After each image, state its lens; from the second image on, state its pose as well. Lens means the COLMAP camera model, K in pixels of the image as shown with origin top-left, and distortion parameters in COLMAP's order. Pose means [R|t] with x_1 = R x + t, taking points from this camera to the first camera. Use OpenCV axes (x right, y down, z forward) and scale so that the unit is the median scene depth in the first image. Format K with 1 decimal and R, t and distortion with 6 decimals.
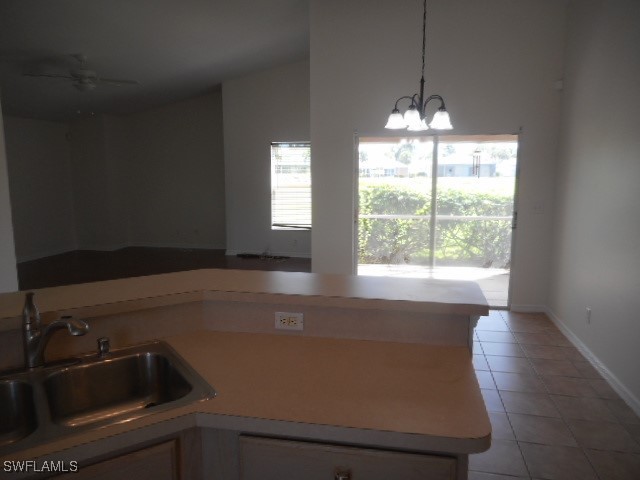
lens RADIAL K [[468.1, 0, 320.0], [0, 468.1, 240.0], [0, 0, 1]] dist [-0.003755, -0.000417]
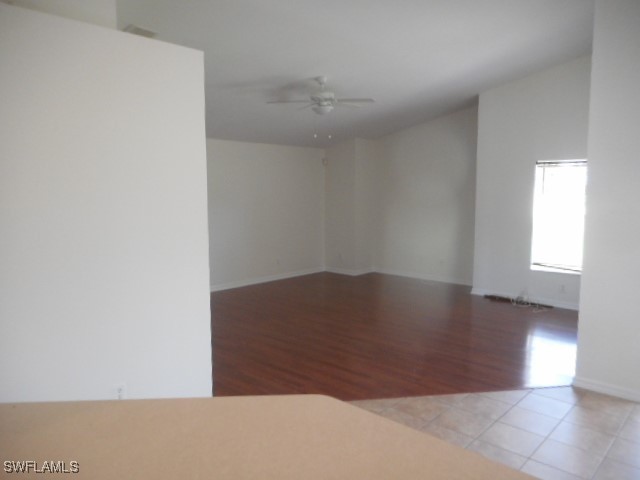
lens RADIAL K [[481.0, 0, 320.0], [0, 481.0, 240.0], [0, 0, 1]] dist [-0.001235, 0.001587]
pose [[0.848251, 0.054783, -0.526754, 0.023164], [-0.081187, 0.996330, -0.027119, -0.022099], [0.523335, 0.065769, 0.849585, 0.120091]]
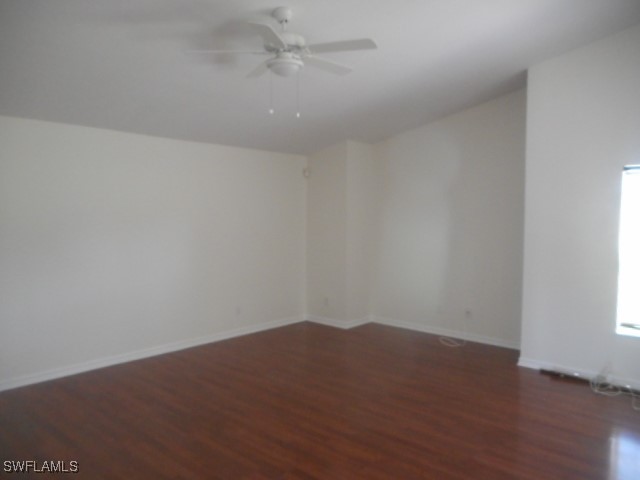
lens RADIAL K [[481.0, 0, 320.0], [0, 481.0, 240.0], [0, 0, 1]] dist [-0.001235, 0.001587]
pose [[0.851277, 0.031996, -0.523740, -0.116103], [-0.085649, 0.993225, -0.078536, -0.058628], [0.517679, 0.111714, 0.848250, 0.402181]]
